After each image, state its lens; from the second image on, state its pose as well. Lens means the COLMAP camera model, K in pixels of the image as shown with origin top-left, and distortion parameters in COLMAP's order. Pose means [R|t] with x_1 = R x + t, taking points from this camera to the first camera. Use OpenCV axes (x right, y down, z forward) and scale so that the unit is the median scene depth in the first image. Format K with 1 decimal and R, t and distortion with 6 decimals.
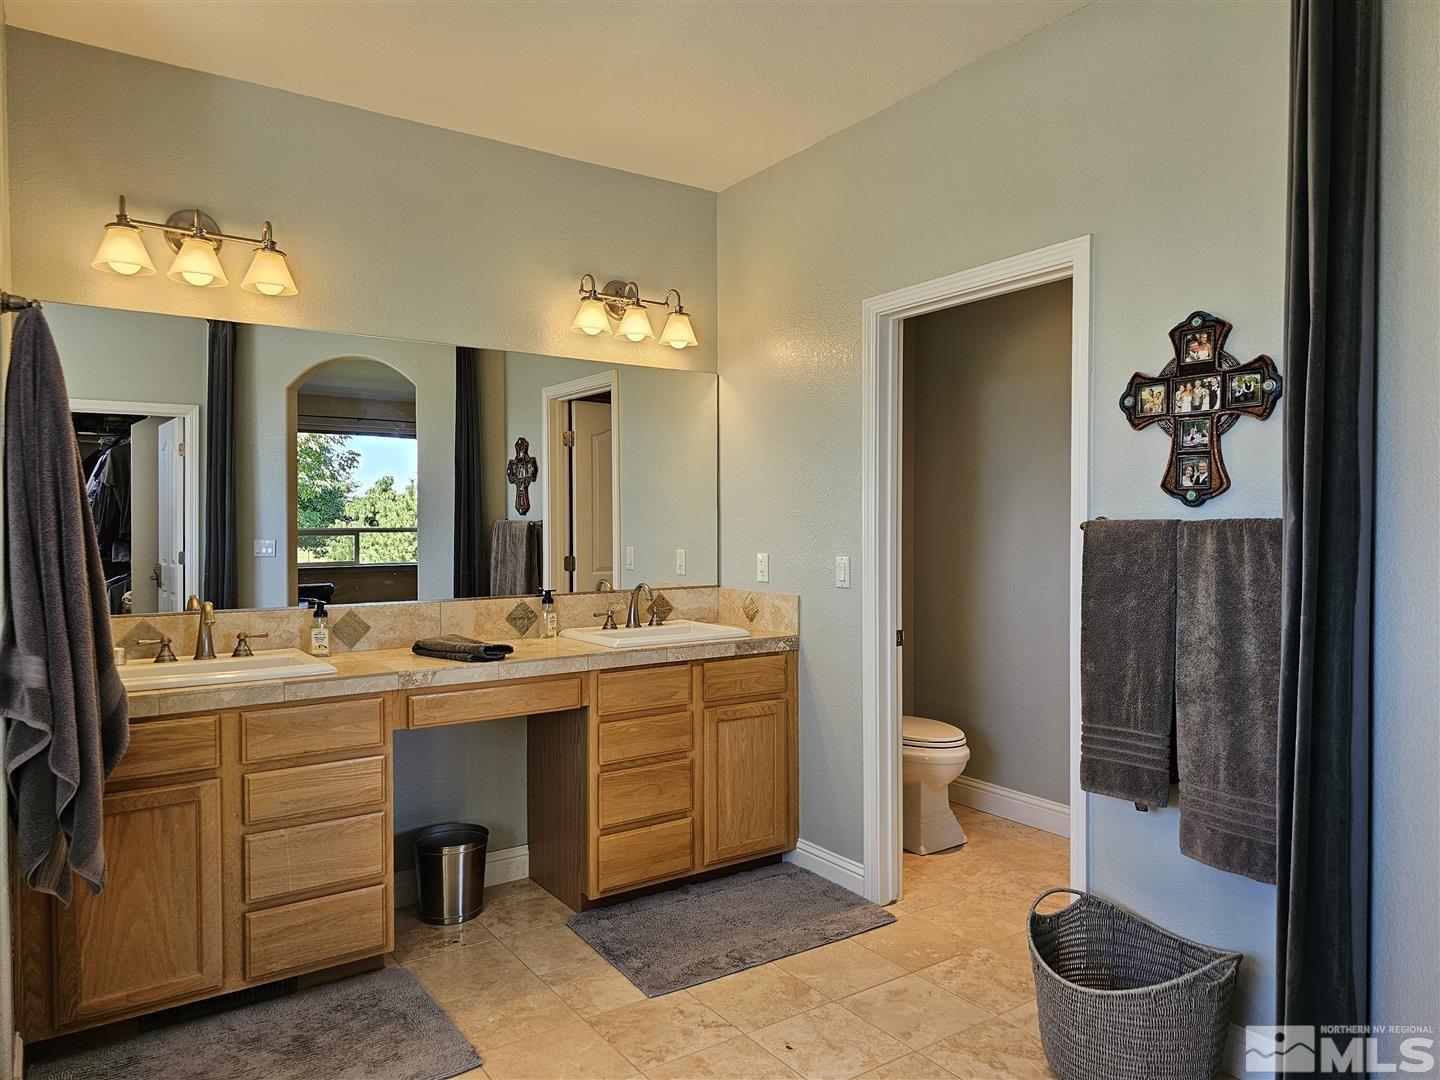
lens RADIAL K [[949.1, 0, 719.4], [0, 949.1, 537.6], [0, 0, 1]] dist [0.065935, -0.063621]
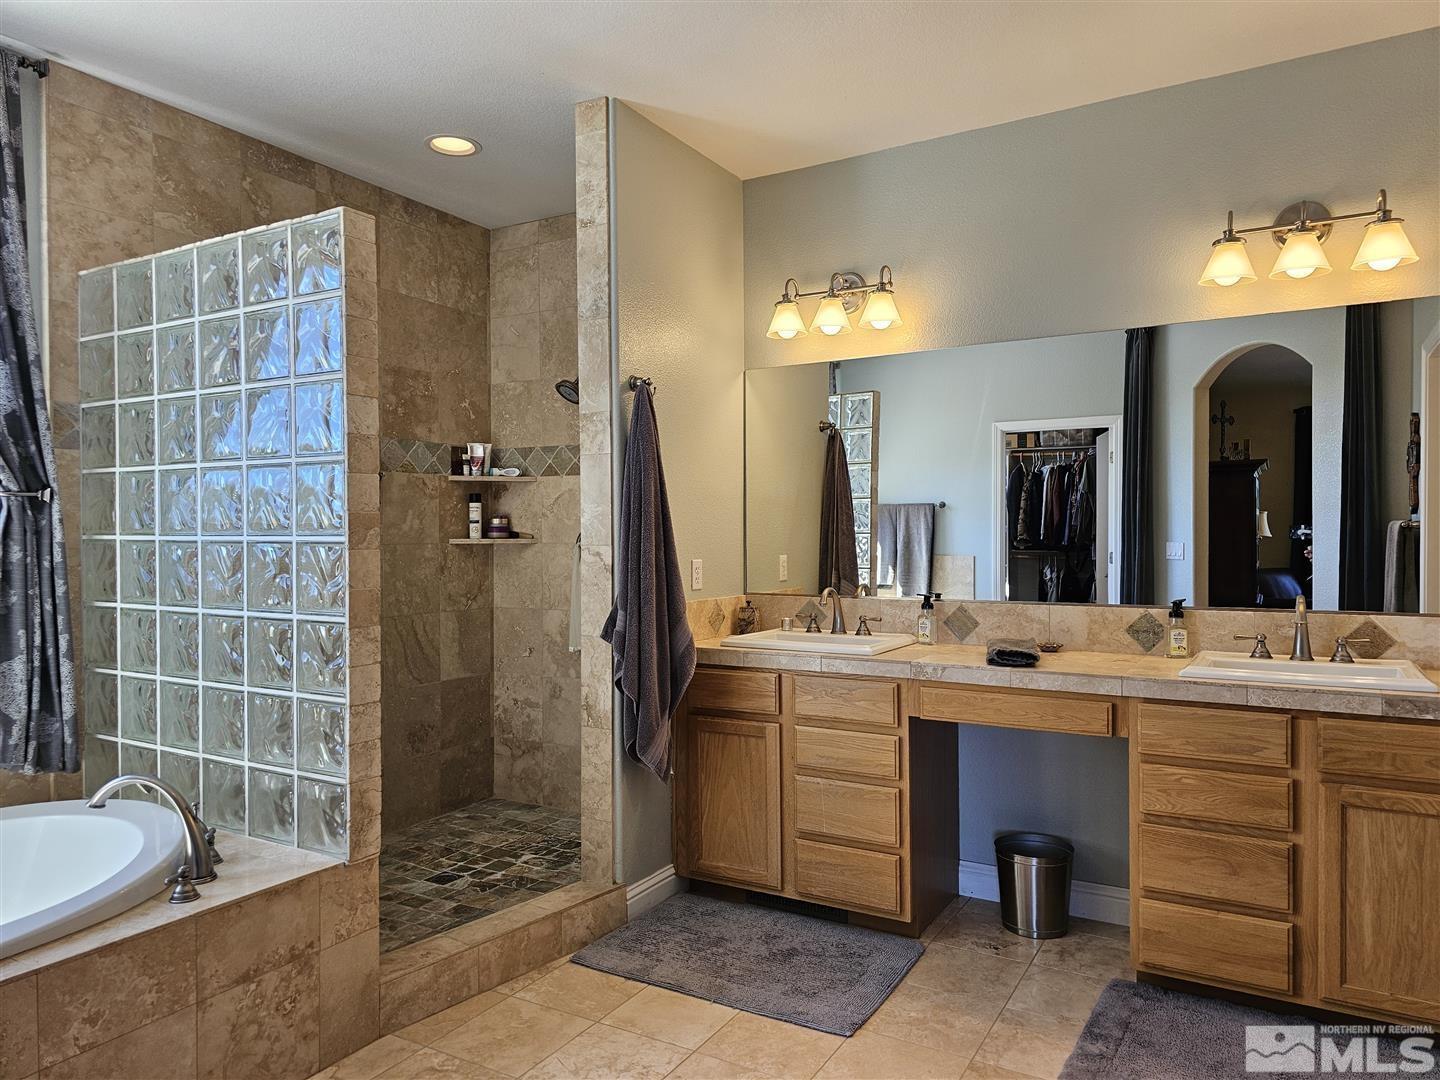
lens RADIAL K [[960.0, 0, 734.9], [0, 960.0, 533.2], [0, 0, 1]] dist [0.064013, -0.052507]
pose [[0.447873, 0.004283, -0.894087, 0.465744], [-0.010267, 0.999947, -0.000353, -0.001510], [0.894038, 0.009338, 0.447894, 0.292575]]
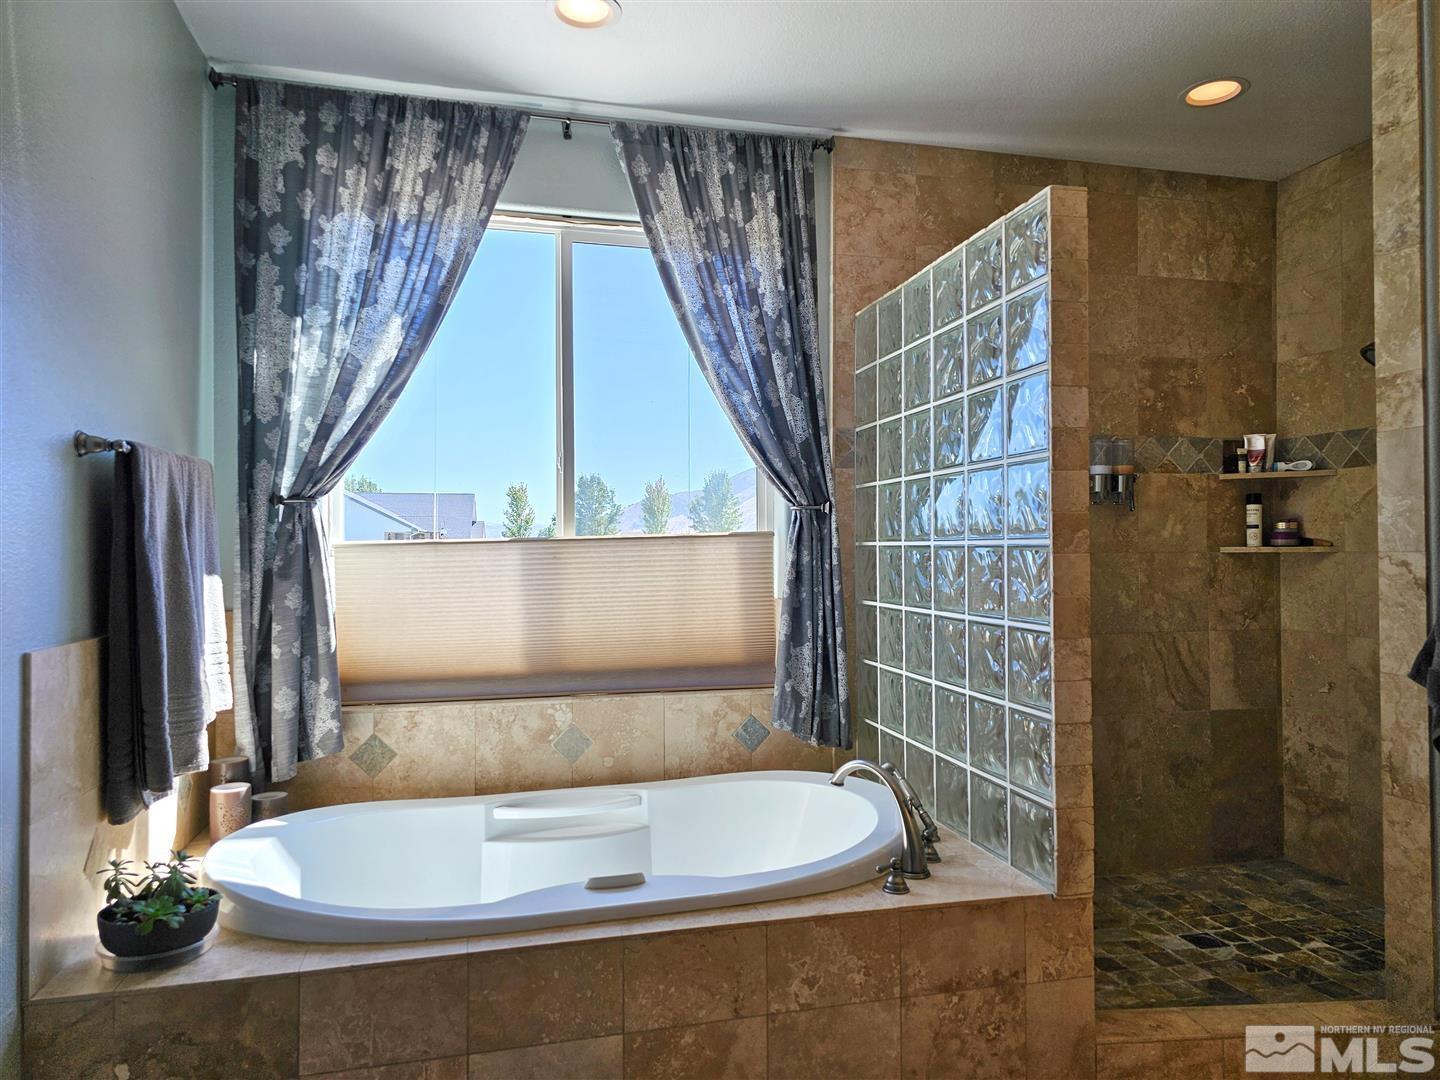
lens RADIAL K [[960.0, 0, 734.9], [0, 960.0, 533.2], [0, 0, 1]] dist [0.064013, -0.052507]
pose [[-0.329899, -0.009886, -0.943965, 0.370927], [-0.004369, 0.999950, -0.008945, 0.008523], [0.944006, 0.001173, -0.329925, 0.392752]]
